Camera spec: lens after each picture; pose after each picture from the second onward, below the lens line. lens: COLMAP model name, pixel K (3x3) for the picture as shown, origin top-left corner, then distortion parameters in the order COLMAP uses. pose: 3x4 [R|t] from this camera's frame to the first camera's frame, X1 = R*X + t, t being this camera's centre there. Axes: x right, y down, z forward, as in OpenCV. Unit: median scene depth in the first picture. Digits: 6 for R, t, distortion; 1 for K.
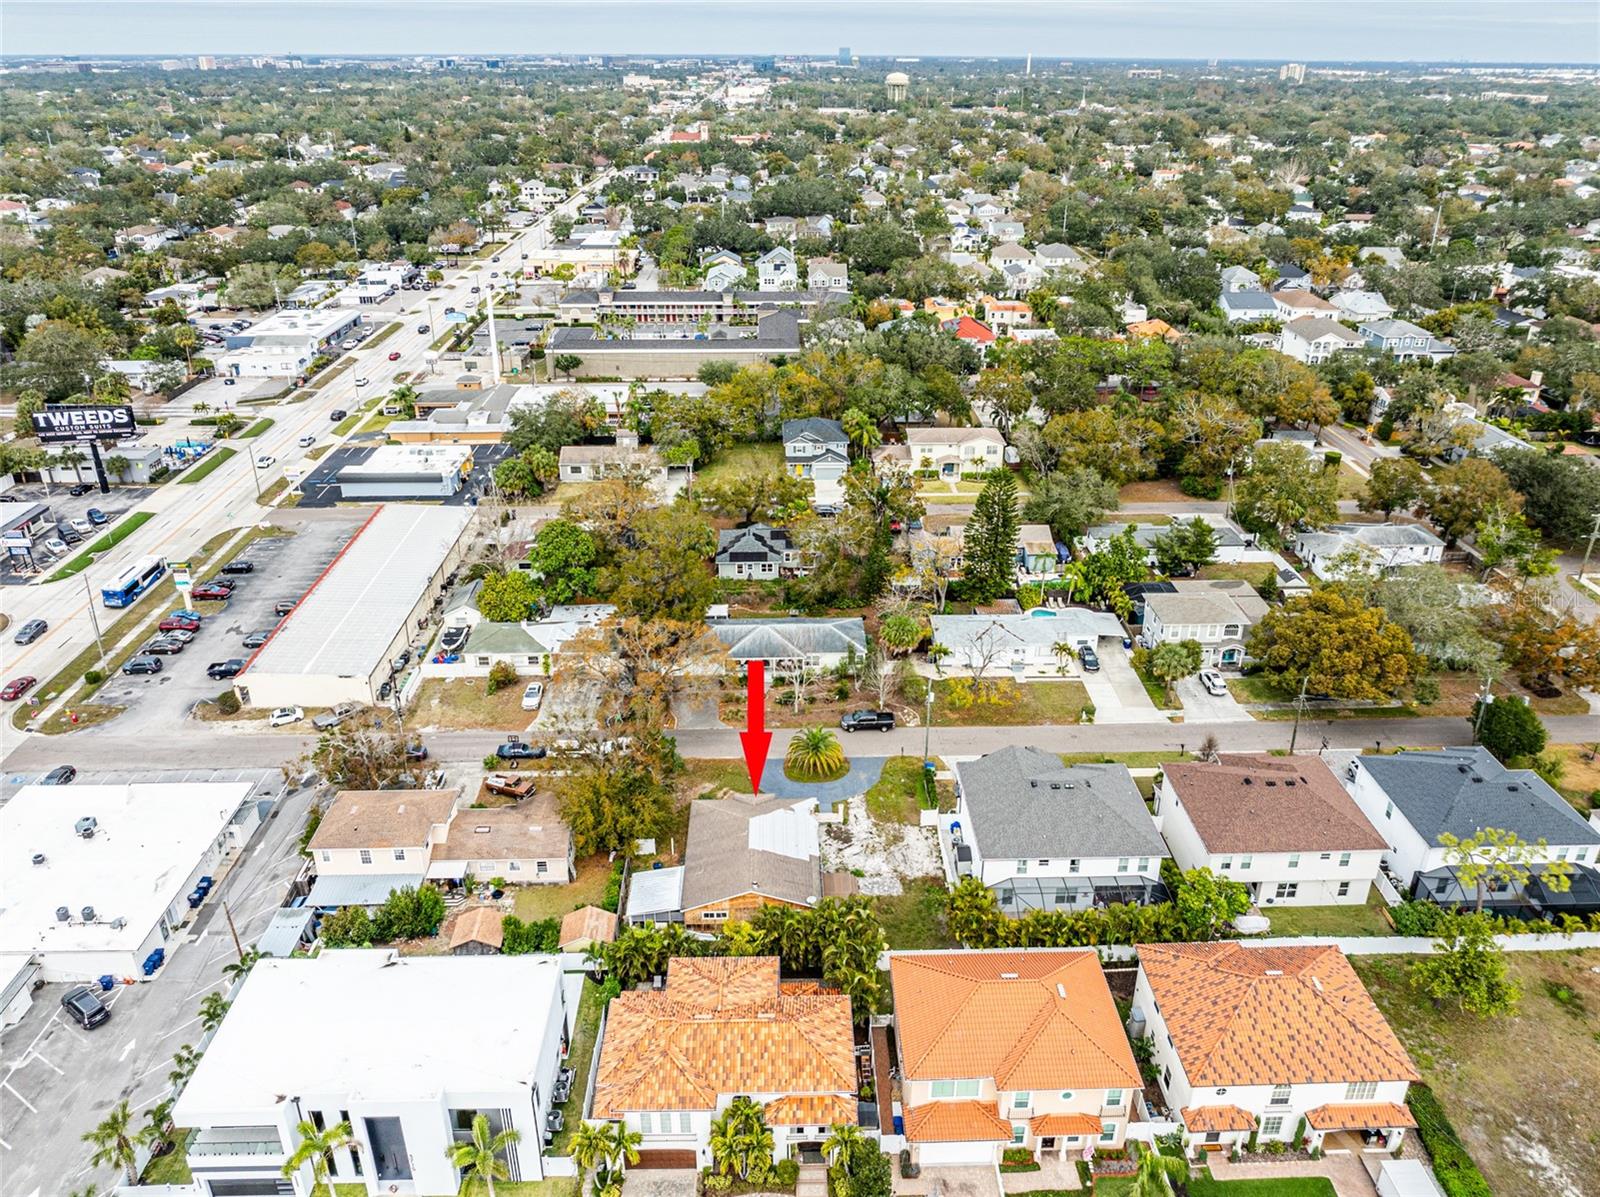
lens RADIAL K [[1117.5, 0, 800.0], [0, 1117.5, 598.5], [0, 0, 1]] dist [-0.030875, 0.021292]
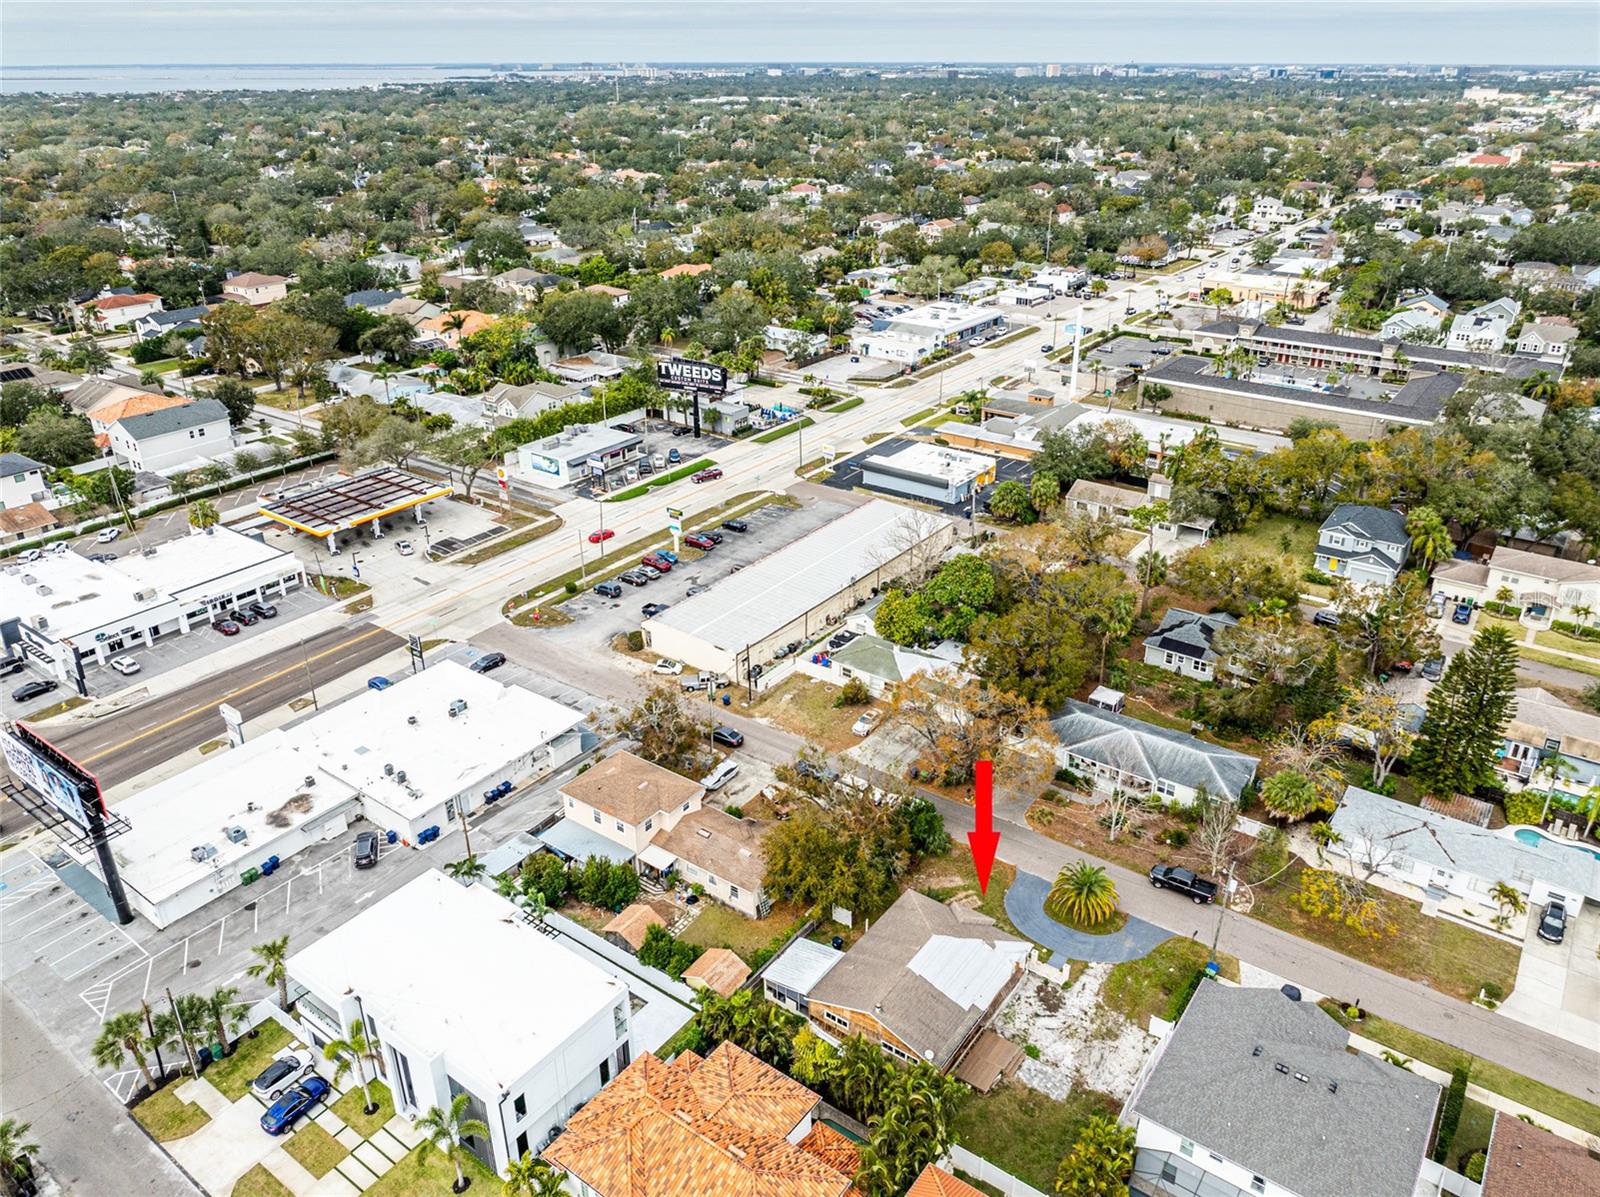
lens RADIAL K [[1117.5, 0, 800.0], [0, 1117.5, 598.5], [0, 0, 1]] dist [-0.030875, 0.021292]
pose [[0.797282, 0.258861, -0.545282, 0.169089], [-0.262508, 0.962169, 0.072944, -0.056154], [0.543535, 0.084984, 0.835073, 0.114854]]
